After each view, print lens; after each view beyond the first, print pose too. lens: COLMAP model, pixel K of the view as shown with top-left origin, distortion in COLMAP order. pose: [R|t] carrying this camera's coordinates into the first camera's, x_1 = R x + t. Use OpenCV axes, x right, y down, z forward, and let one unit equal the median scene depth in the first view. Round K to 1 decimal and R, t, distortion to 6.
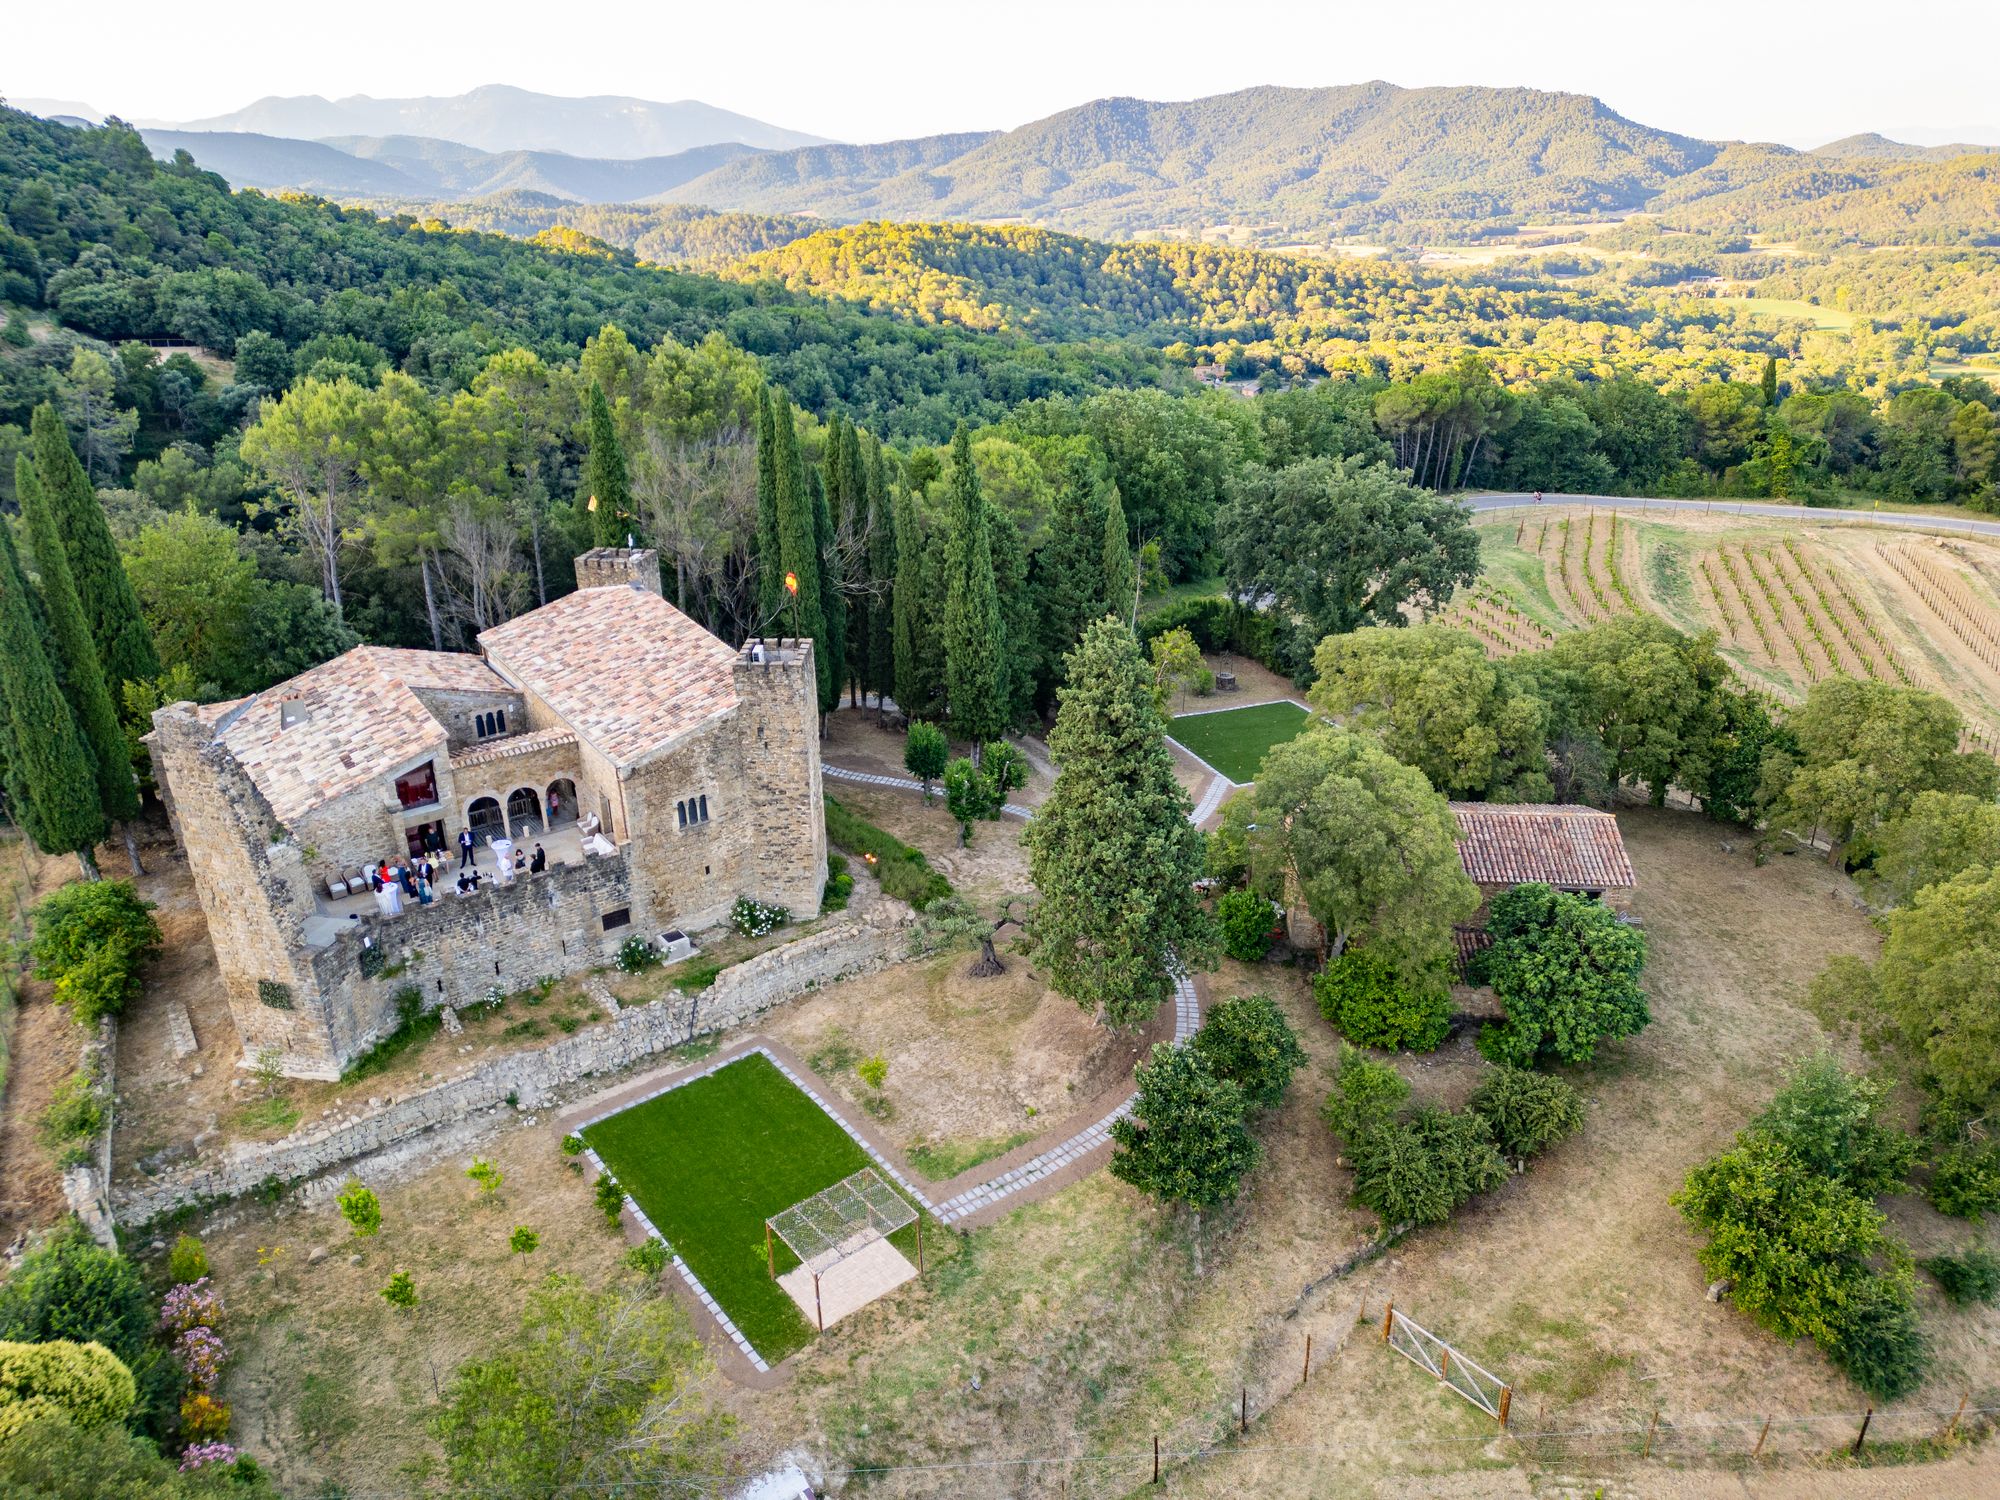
lens RADIAL K [[1403.8, 0, 1008.8], [0, 1403.8, 743.6], [0, 0, 1]] dist [0.055216, -0.041692]
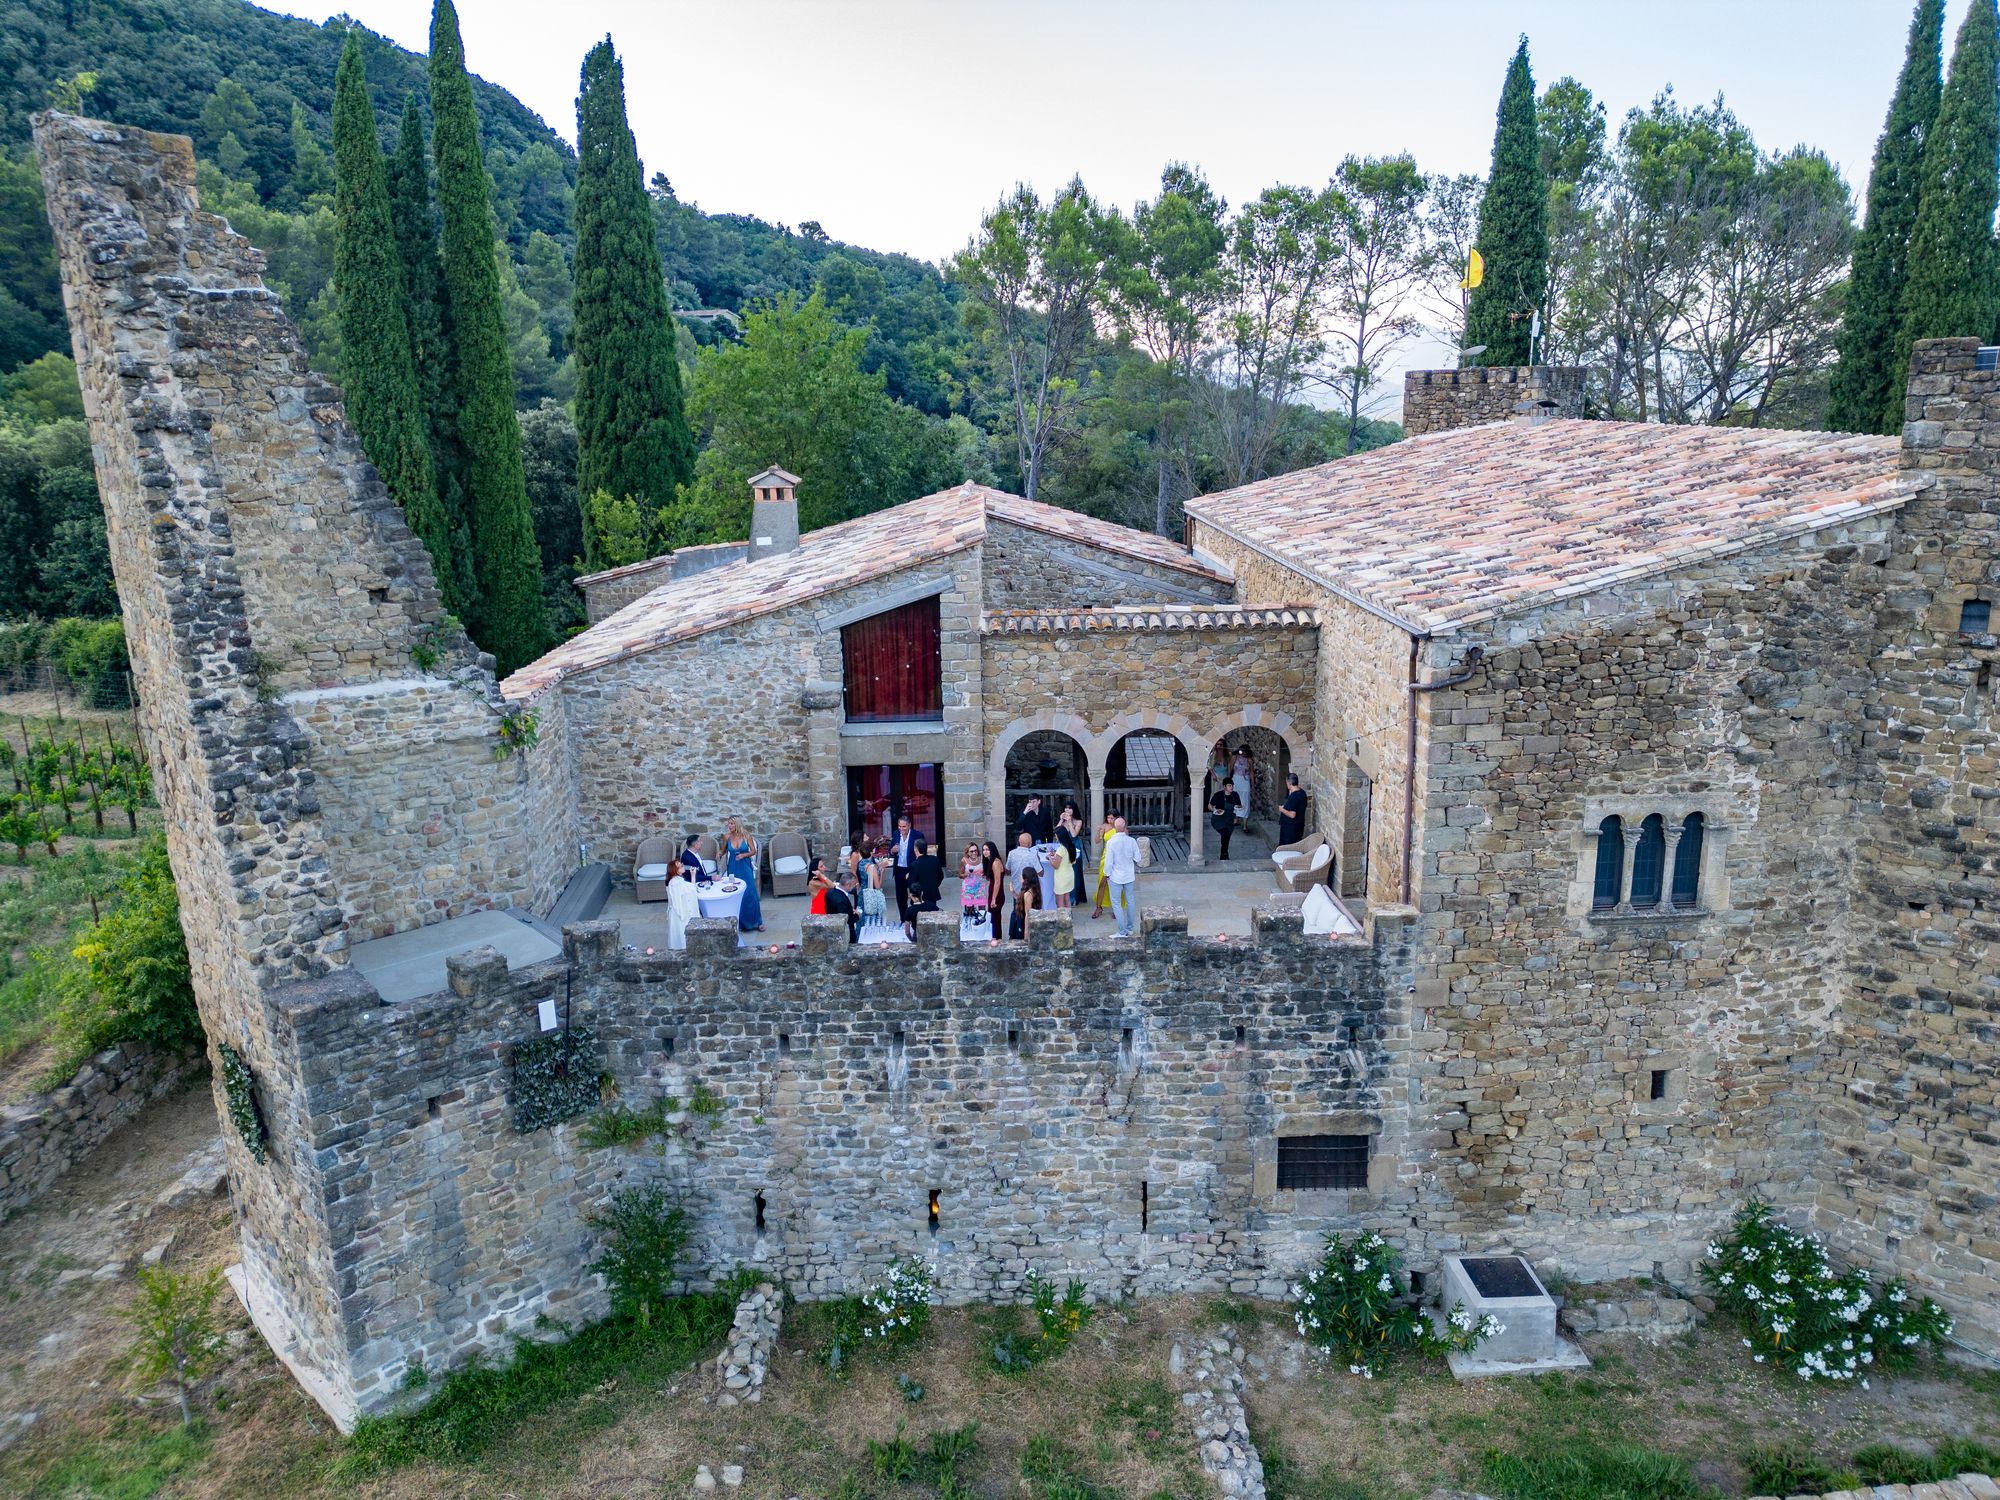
lens RADIAL K [[1403.8, 0, 994.9], [0, 1403.8, 742.4], [0, 0, 1]] dist [0.055216, -0.041692]
pose [[0.829949, 0.131465, -0.542126, -0.182693], [-0.209930, 0.973998, -0.085191, 0.076860], [0.516830, 0.184513, 0.835967, 0.688737]]
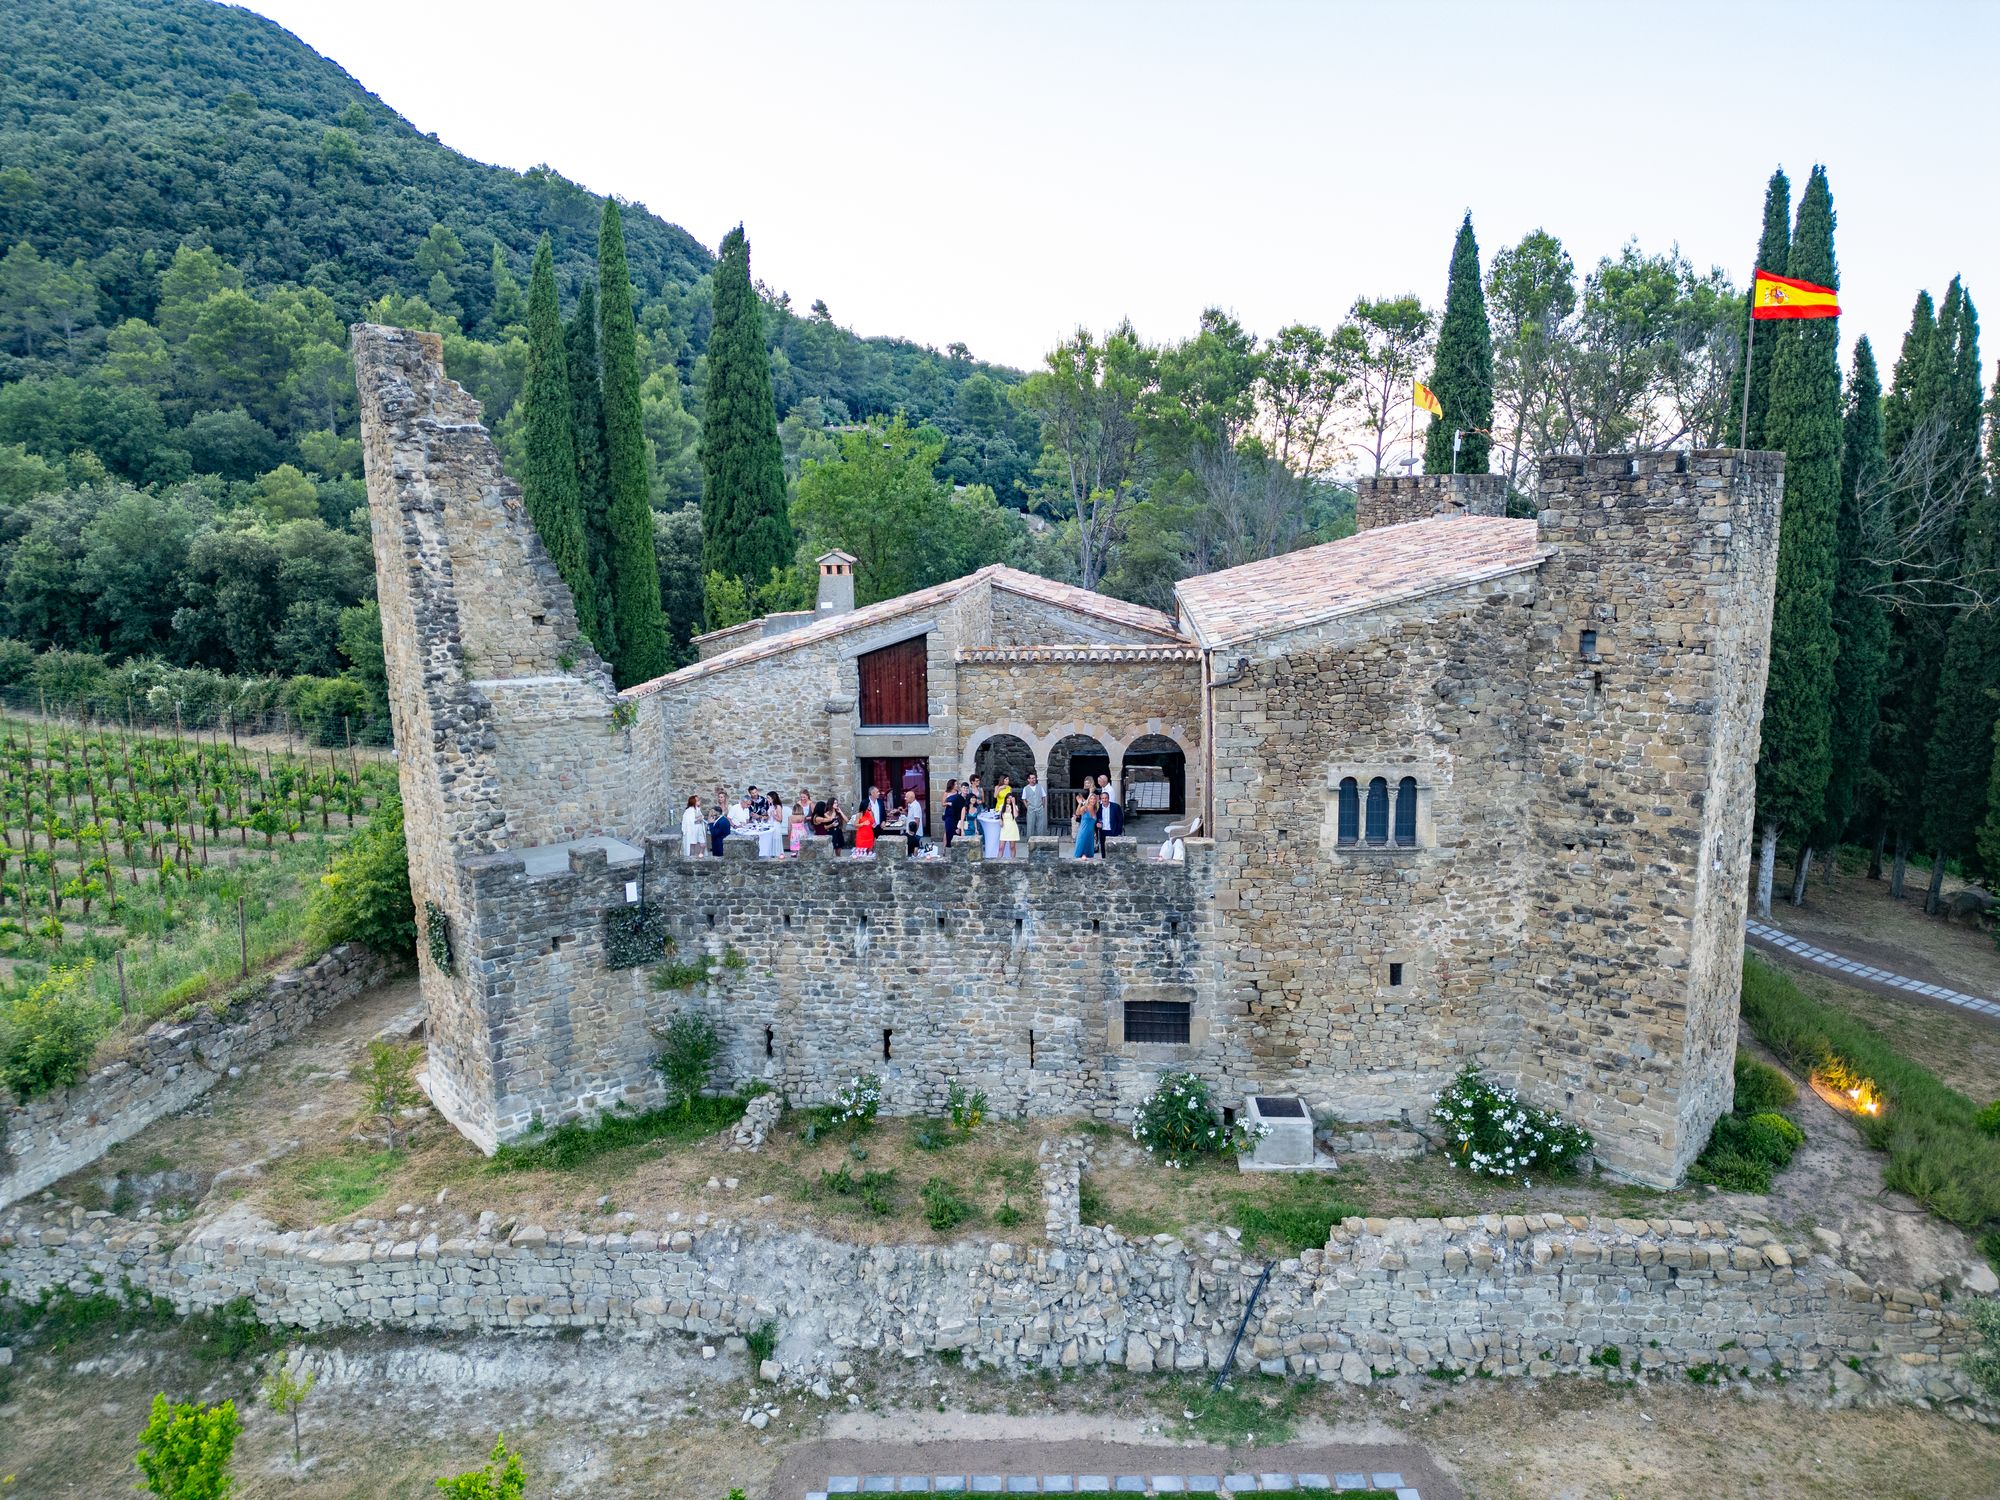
lens RADIAL K [[1403.8, 0, 998.8], [0, 1403.8, 738.5], [0, 0, 1]] dist [0.055216, -0.041692]
pose [[0.770440, 0.104865, -0.628829, -0.052998], [-0.242810, 0.960301, -0.137348, 0.111457], [0.589462, 0.258504, 0.765317, 0.615087]]
